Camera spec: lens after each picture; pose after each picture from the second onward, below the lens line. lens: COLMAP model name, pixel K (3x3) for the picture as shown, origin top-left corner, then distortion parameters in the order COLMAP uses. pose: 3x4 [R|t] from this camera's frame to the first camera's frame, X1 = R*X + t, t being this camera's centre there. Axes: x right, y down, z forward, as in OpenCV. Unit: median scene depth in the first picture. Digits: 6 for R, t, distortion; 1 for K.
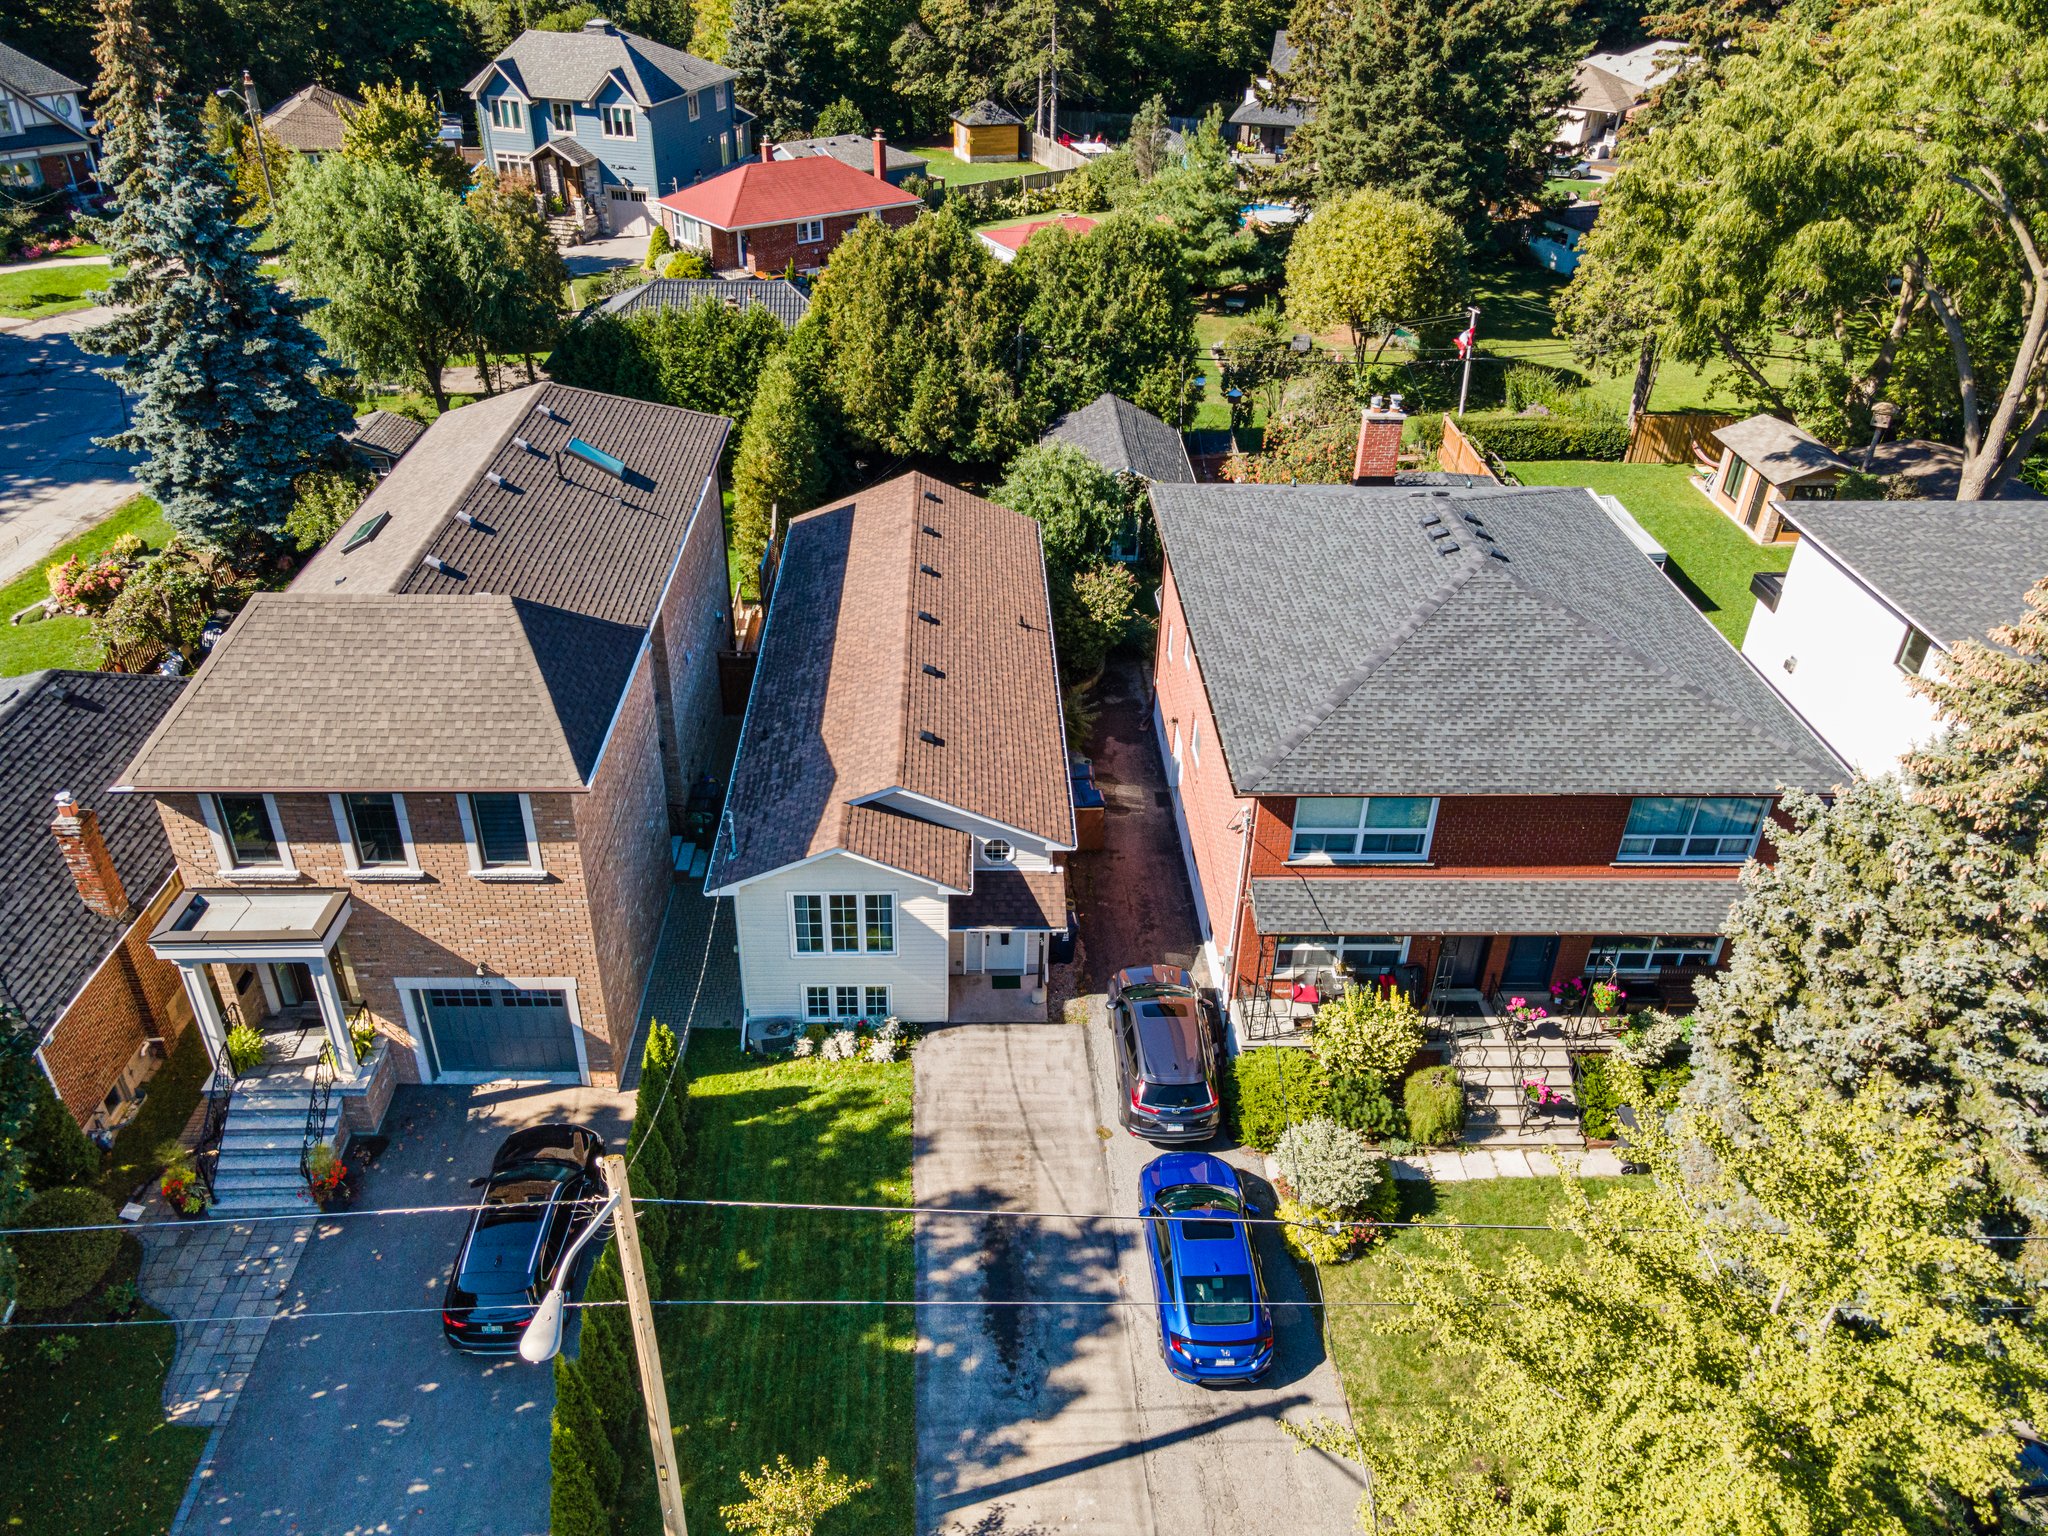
lens RADIAL K [[1482.7, 0, 1015.9], [0, 1482.7, 772.0], [0, 0, 1]] dist [0.030605, 0.021980]
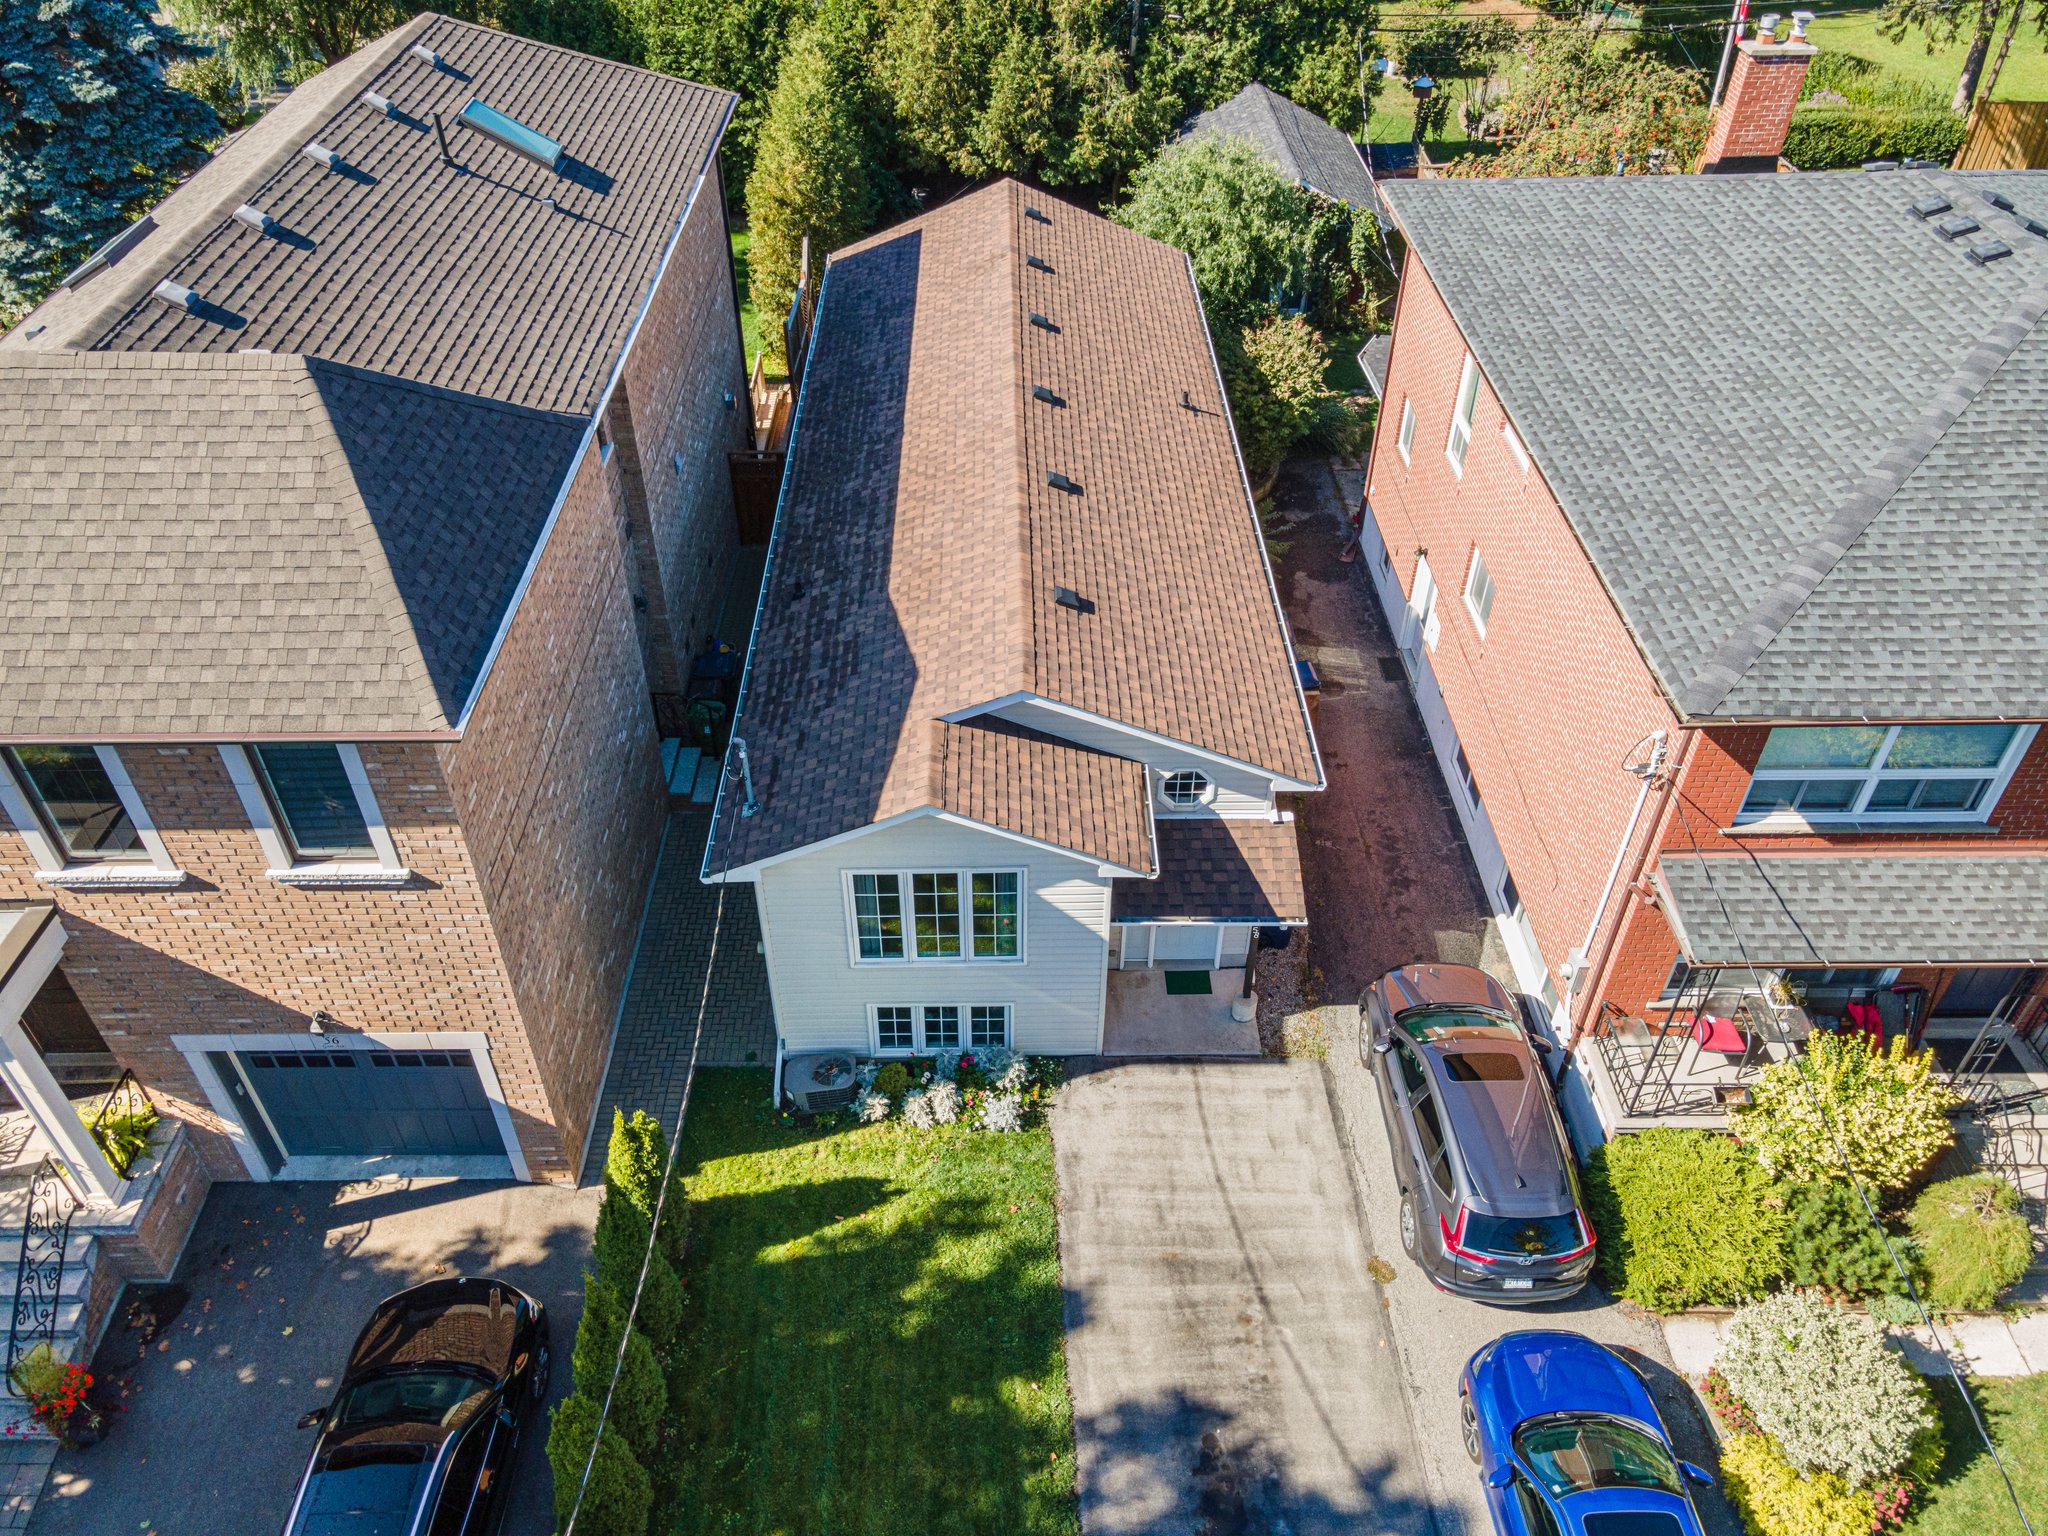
lens RADIAL K [[1482.7, 0, 1016.3], [0, 1482.7, 757.4], [0, 0, 1]] dist [0.030605, 0.021980]
pose [[0.999563, -0.005140, -0.029118, -0.065331], [0.008828, 0.991736, 0.127995, -0.038025], [0.028220, -0.128196, 0.991347, 0.409567]]
